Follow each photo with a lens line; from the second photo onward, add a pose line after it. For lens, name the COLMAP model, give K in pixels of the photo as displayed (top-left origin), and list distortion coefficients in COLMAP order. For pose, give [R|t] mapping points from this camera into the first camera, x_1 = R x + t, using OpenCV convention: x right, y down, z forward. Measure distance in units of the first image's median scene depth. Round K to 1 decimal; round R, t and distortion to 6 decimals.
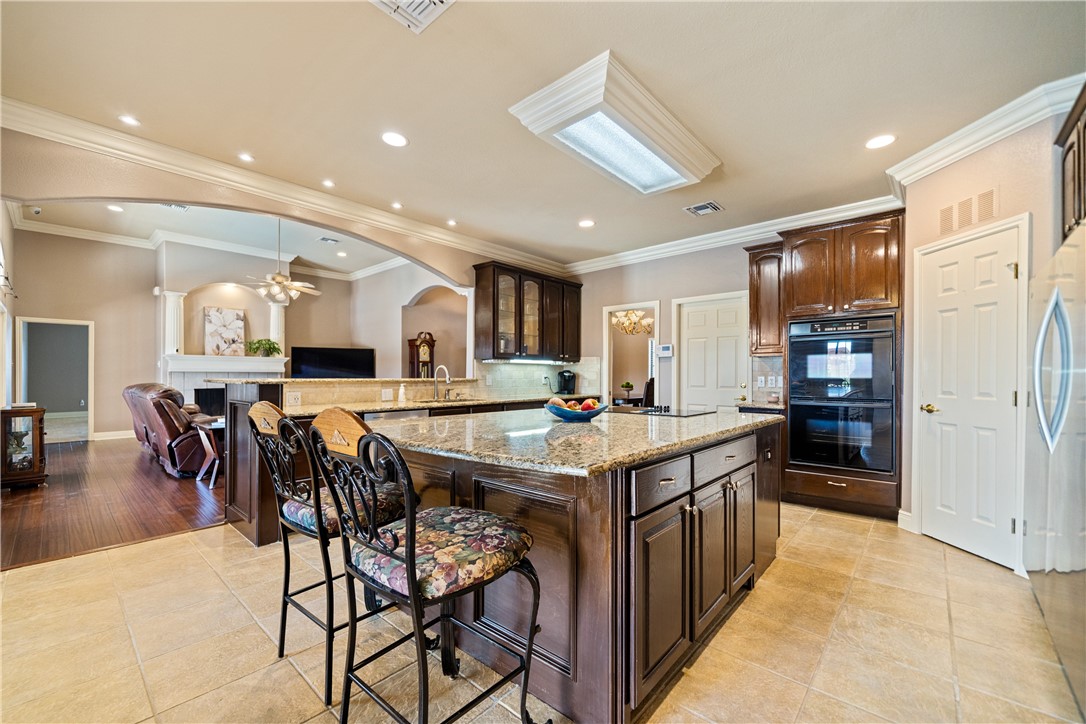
lens RADIAL K [[432.0, 0, 540.2], [0, 432.0, 374.1], [0, 0, 1]] dist [-0.005926, -0.000117]
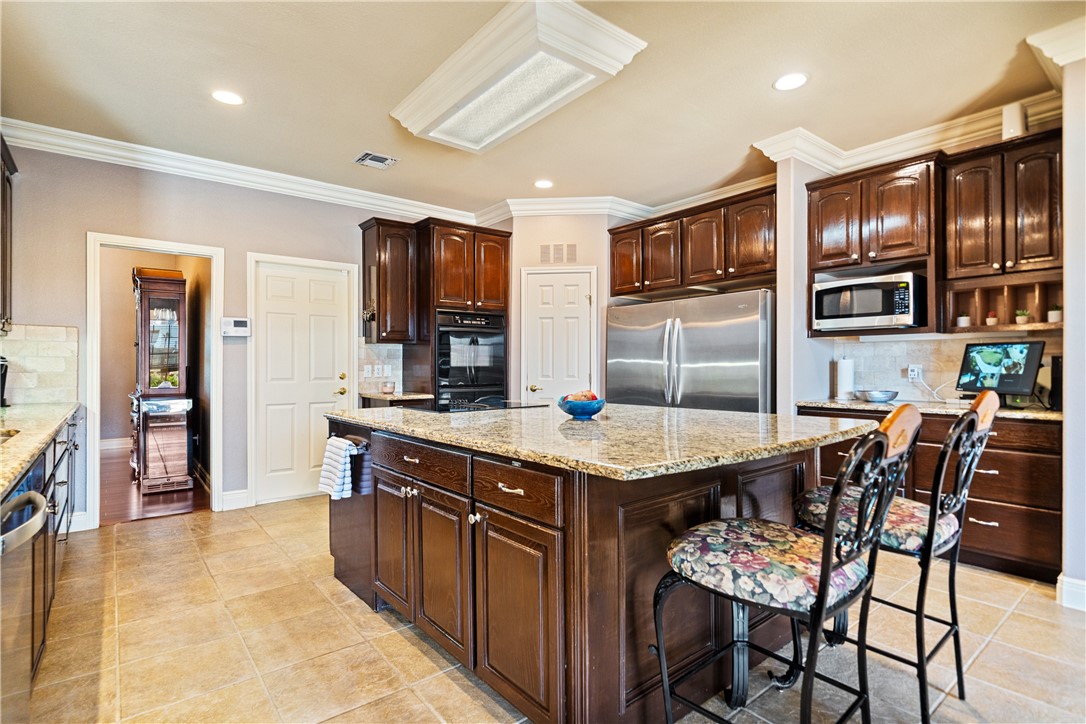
lens RADIAL K [[519.6, 0, 543.0], [0, 519.6, 362.0], [0, 0, 1]] dist [-0.022639, -0.000317]
pose [[0.169758, -0.000148, 0.985486, -0.284161], [-0.002281, 0.999997, 0.000543, -0.001519], [-0.985483, -0.002340, 0.169757, 0.280886]]
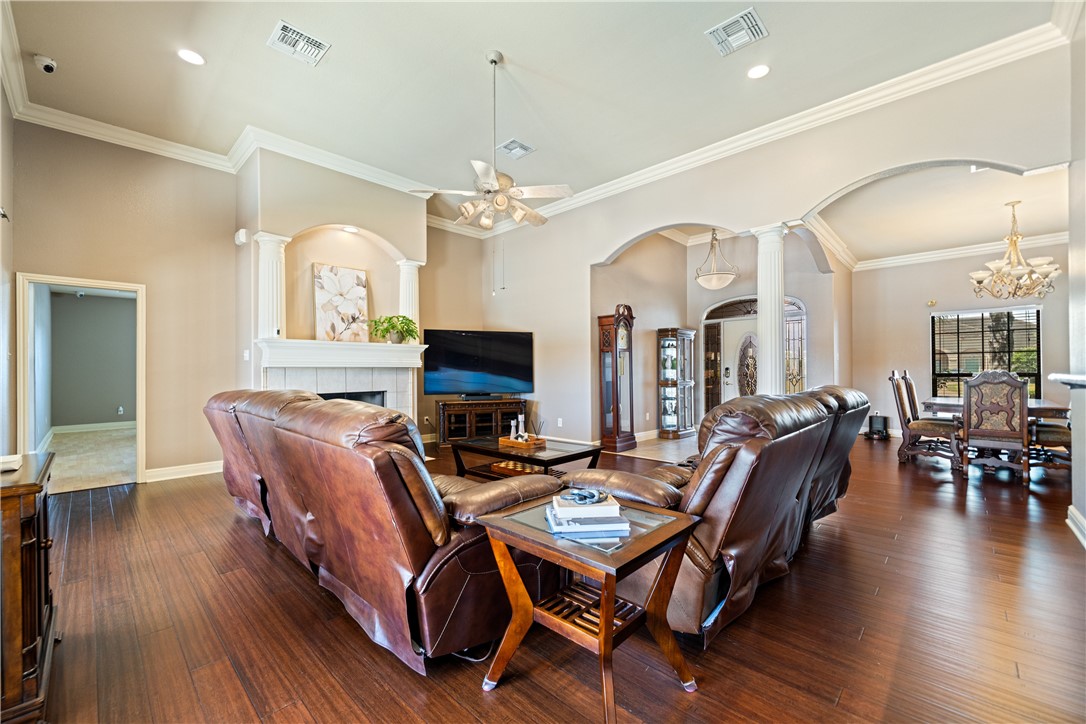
lens RADIAL K [[438.4, 0, 535.2], [0, 438.4, 368.3], [0, 0, 1]] dist [0.000746, -0.000021]
pose [[0.998554, -0.006710, -0.053346, -0.454861], [0.006583, 0.999975, -0.002554, 0.000028], [0.053362, 0.002199, 0.998573, 0.408006]]
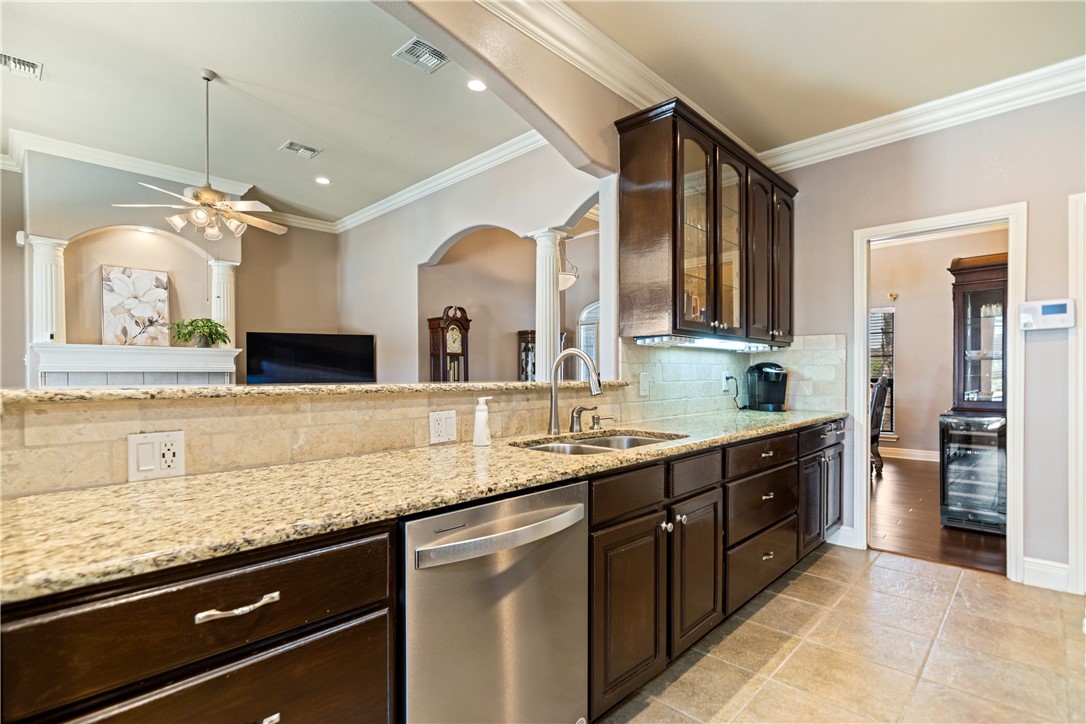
lens RADIAL K [[519.3, 0, 537.2], [0, 519.3, 378.7], [0, 0, 1]] dist [-0.000661, 0.000024]
pose [[0.998961, -0.006008, -0.045166, -0.141963], [0.006404, 0.999942, 0.008647, 0.001809], [0.045112, -0.008927, 0.998942, 0.314059]]
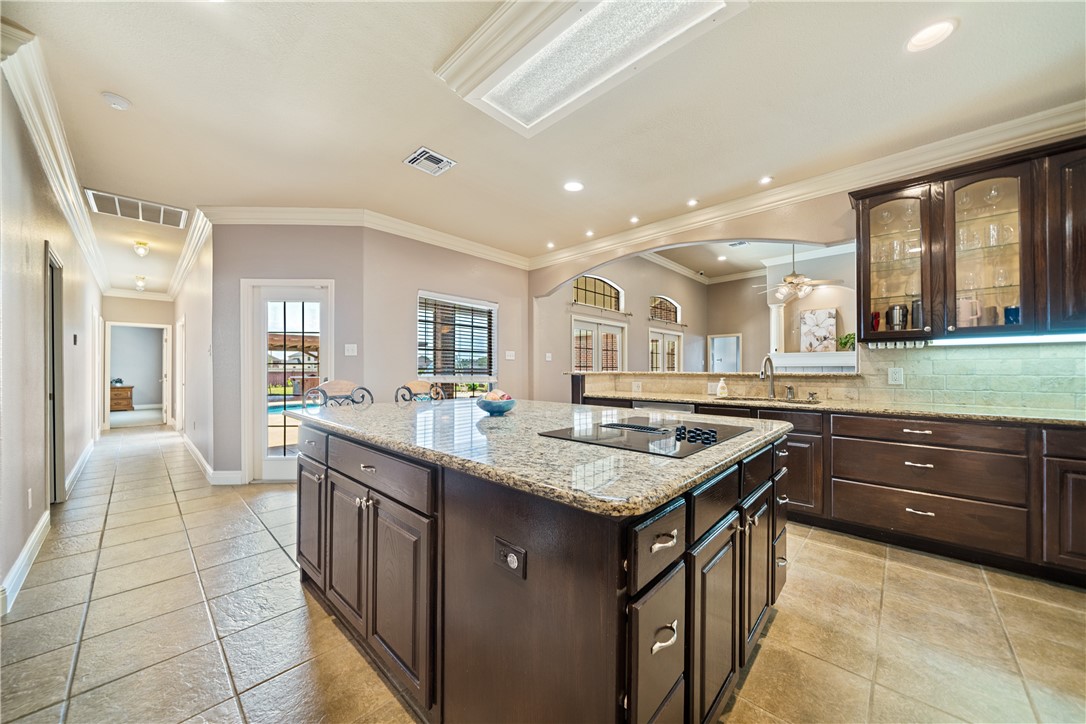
lens RADIAL K [[380.8, 0, 545.2], [0, 380.8, 367.7], [0, 0, 1]] dist [-0.000224, -0.000021]
pose [[-0.030640, -0.006269, -0.999511, 0.300937], [0.003437, 0.999974, -0.006377, 0.002251], [0.999525, -0.003631, -0.030617, 0.355962]]
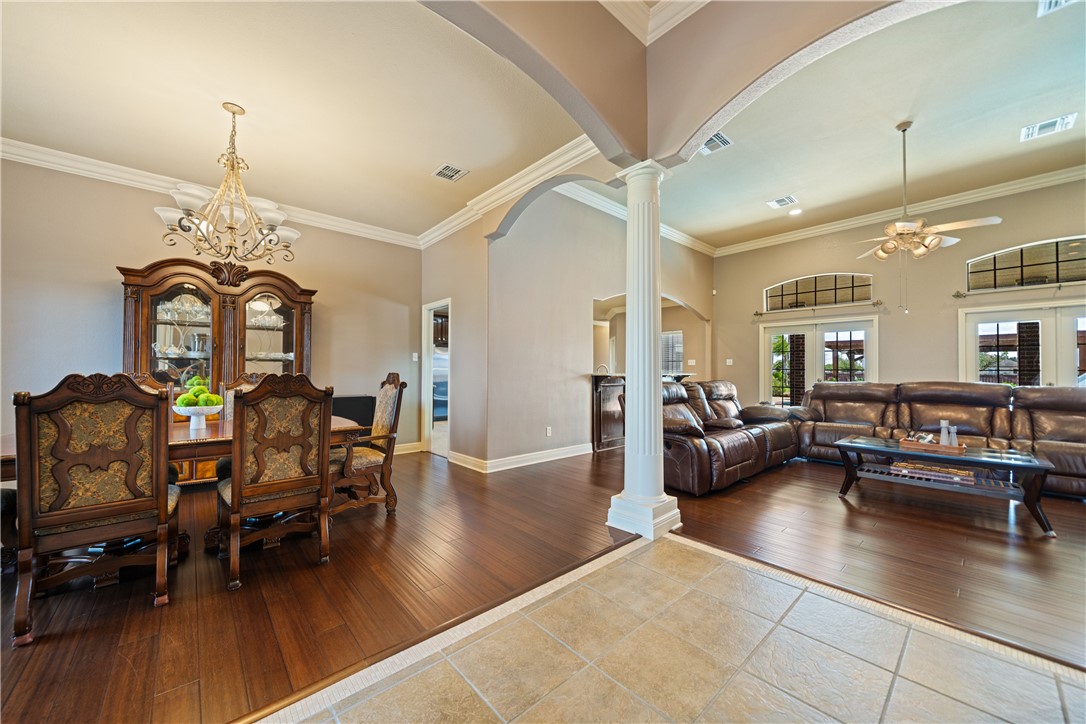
lens RADIAL K [[397.9, 0, 544.7], [0, 397.9, 365.3], [0, 0, 1]] dist [-0.001098, -0.000143]
pose [[-0.992719, -0.000187, 0.120449, -0.104611], [-0.001792, 0.999911, -0.013213, -0.000254], [-0.120436, -0.013333, -0.992632, 1.444712]]
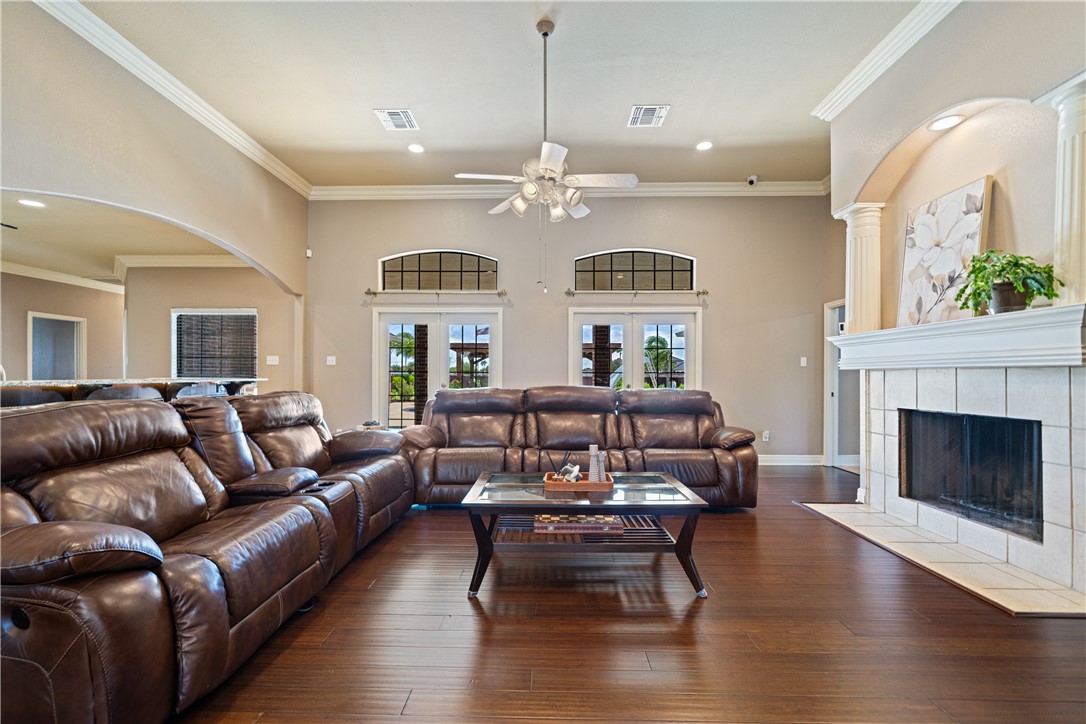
lens RADIAL K [[432.0, 0, 540.2], [0, 432.0, 374.1], [0, 0, 1]] dist [-0.005926, -0.000117]
pose [[-0.766186, 0.001109, -0.642618, -0.256480], [0.000189, 0.999999, 0.001500, -0.000801], [0.642619, 0.001027, -0.766185, 1.165184]]
